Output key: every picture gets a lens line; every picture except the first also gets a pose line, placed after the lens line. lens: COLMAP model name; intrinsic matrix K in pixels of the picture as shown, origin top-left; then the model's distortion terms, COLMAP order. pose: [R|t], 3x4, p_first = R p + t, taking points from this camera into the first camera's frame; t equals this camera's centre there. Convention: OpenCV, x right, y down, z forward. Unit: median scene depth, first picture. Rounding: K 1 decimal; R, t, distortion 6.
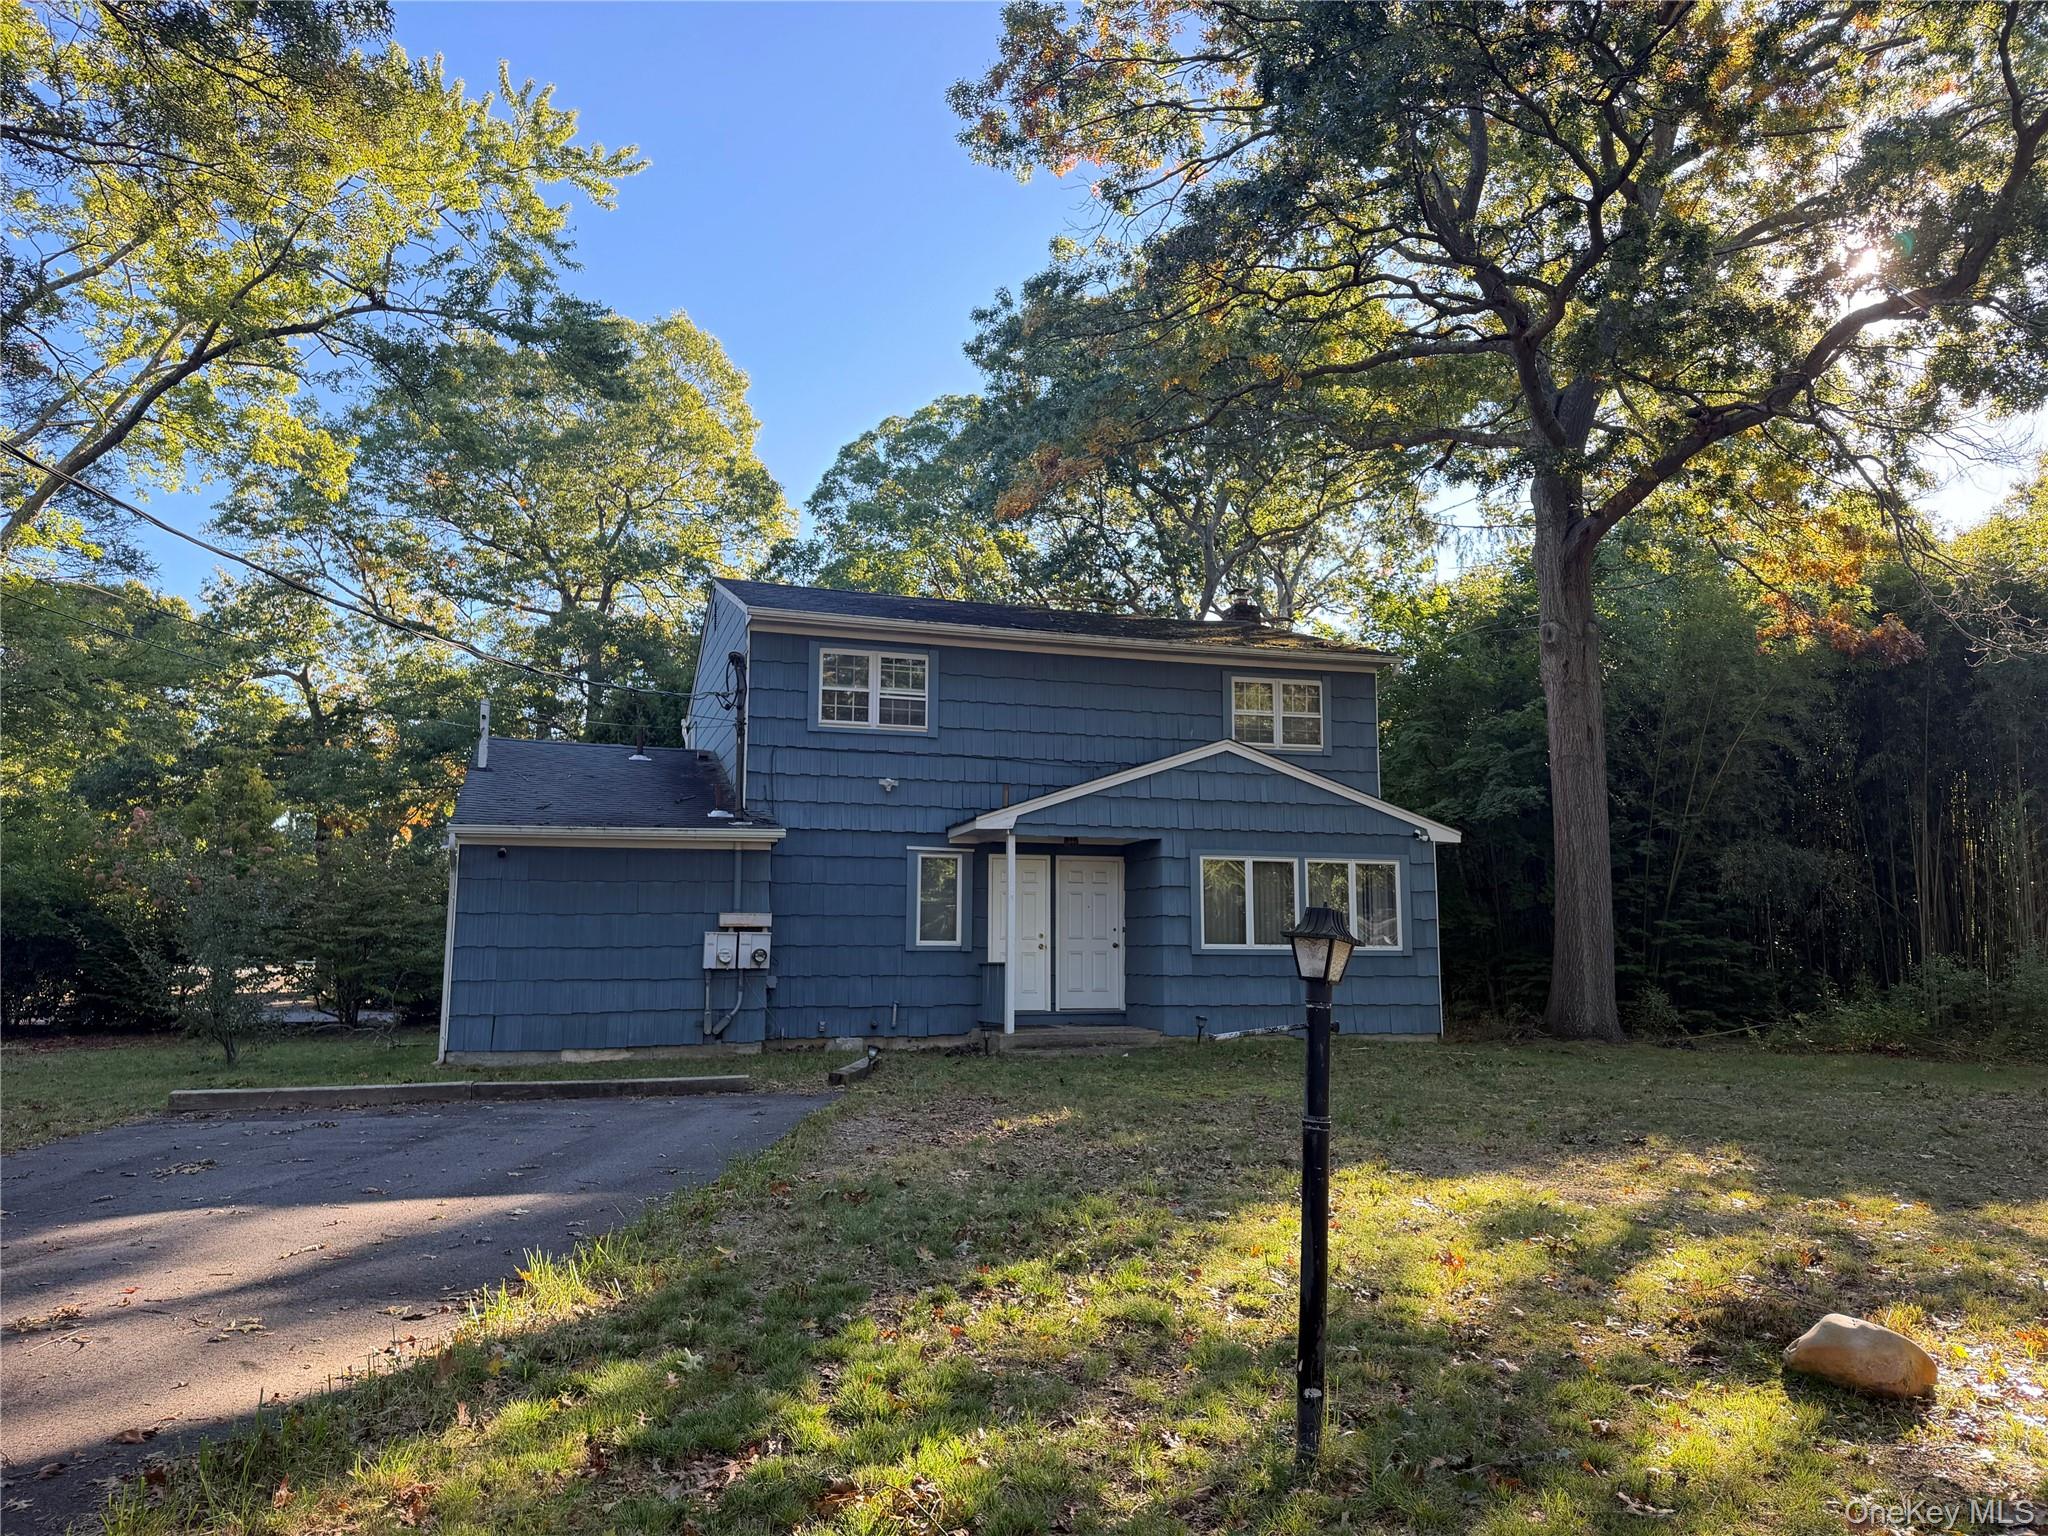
lens RADIAL K [[1425.0, 0, 1024.0], [0, 1425.0, 768.0], [0, 0, 1]] dist [0.121473, -0.000383]
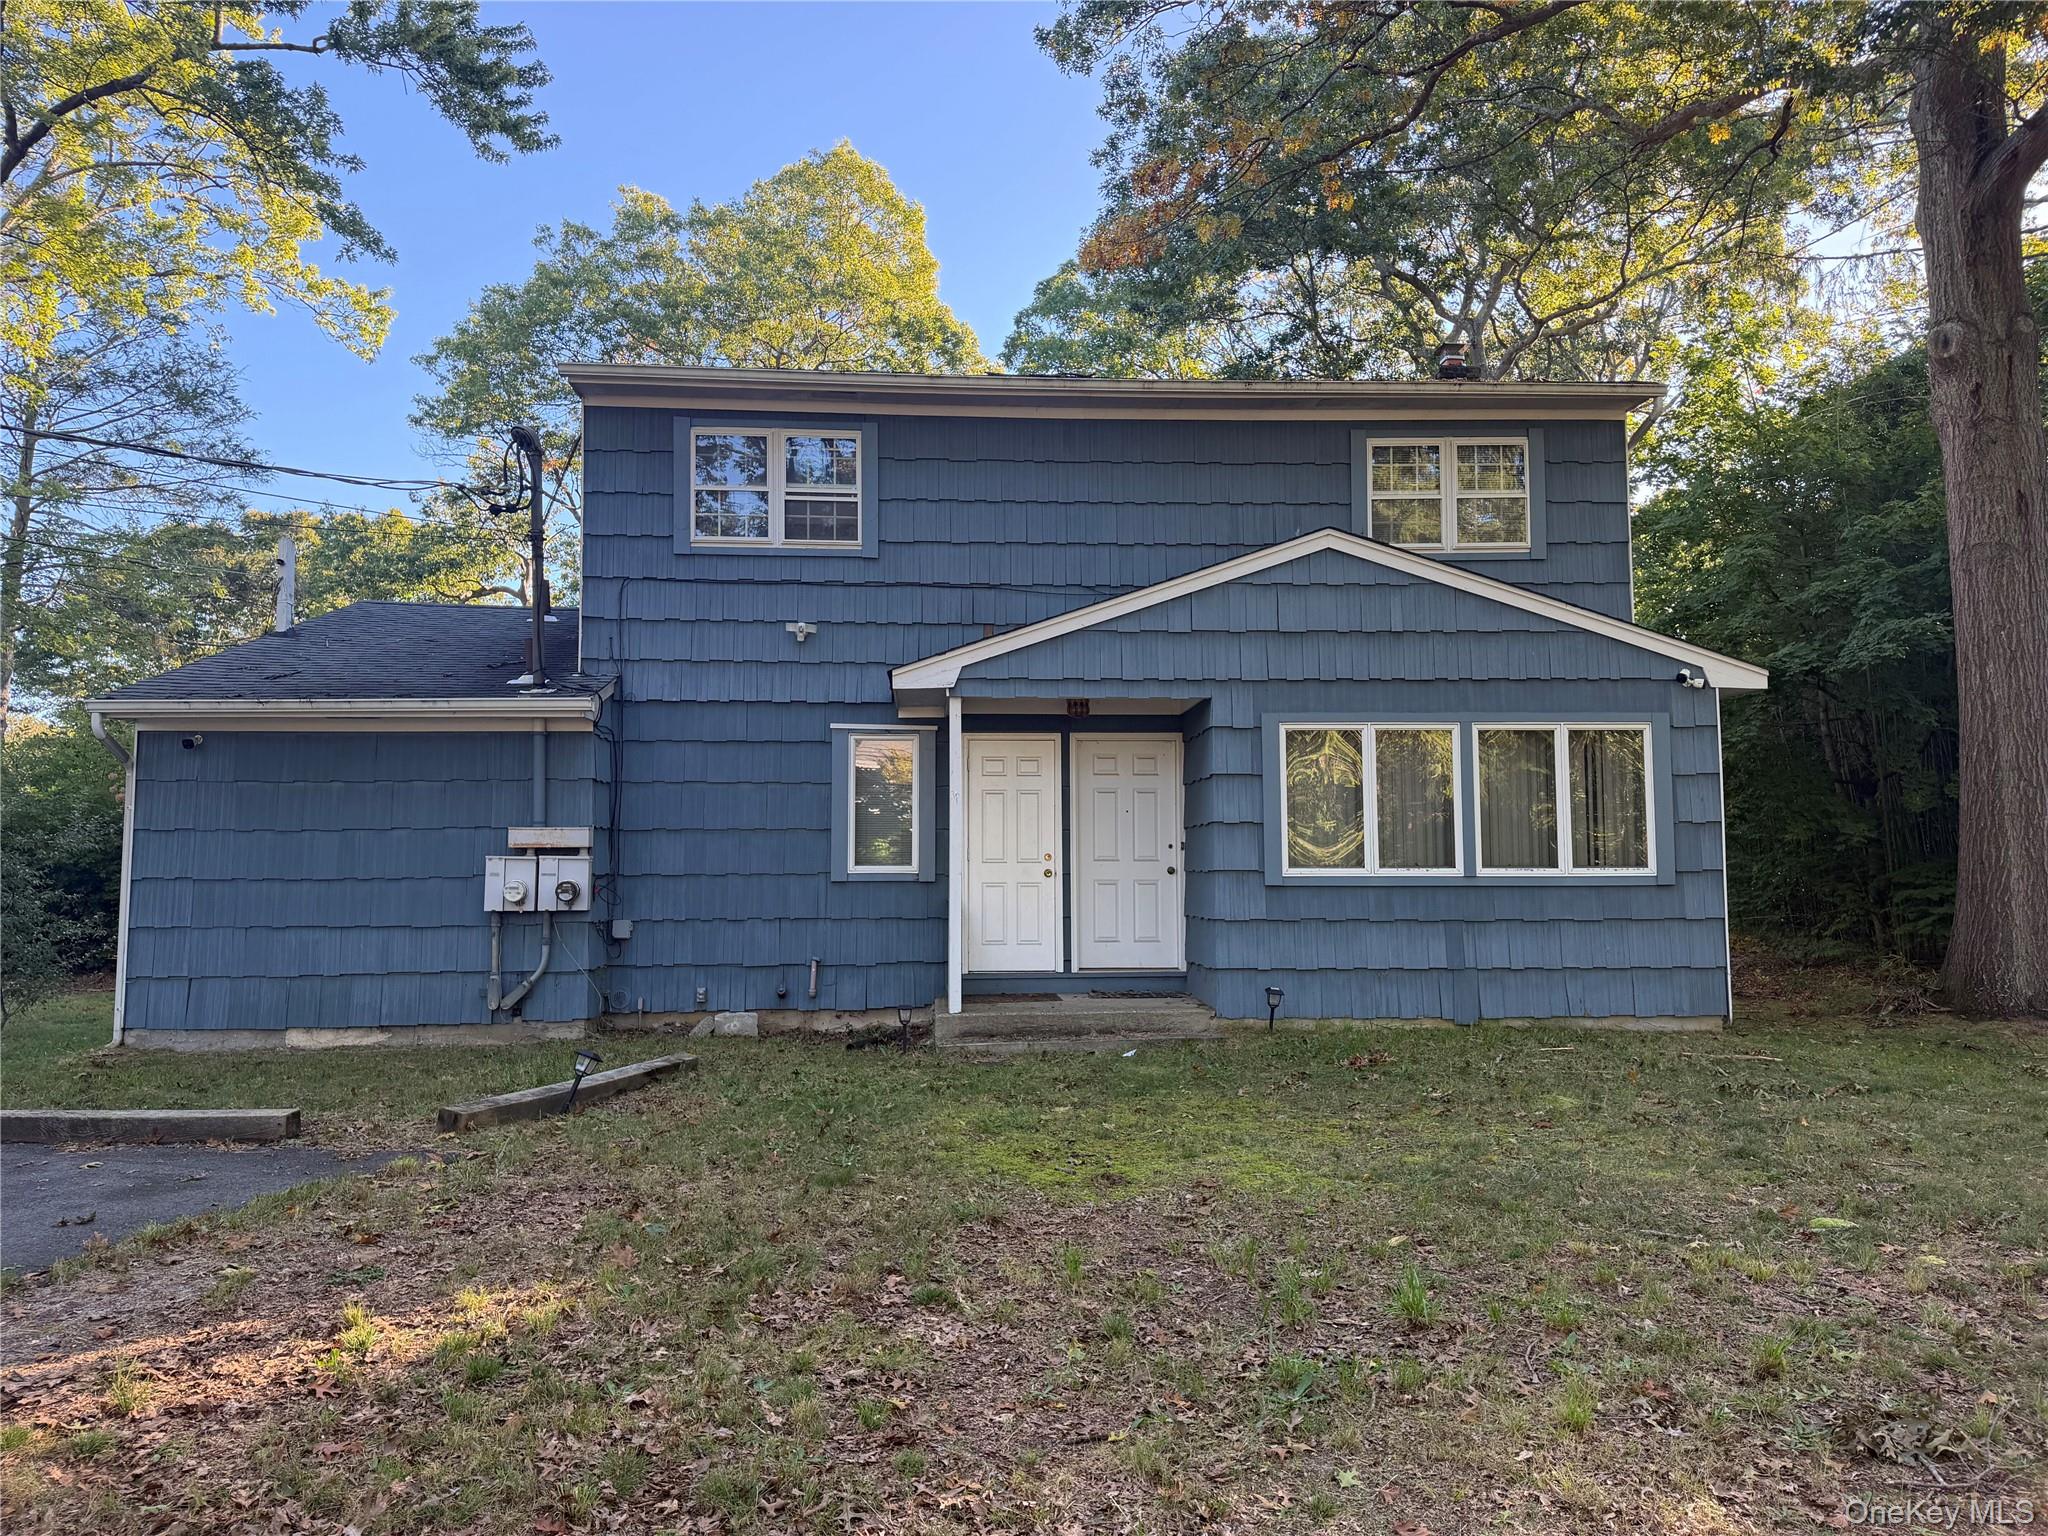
lens RADIAL K [[1409.1, 0, 1024.0], [0, 1409.1, 768.0], [0, 0, 1]] dist [0.125866, -0.200933]
pose [[0.968042, -0.023757, -0.249659, 0.166025], [0.038133, 0.997871, 0.052903, 0.044007], [0.247871, -0.060733, 0.966888, 0.389523]]
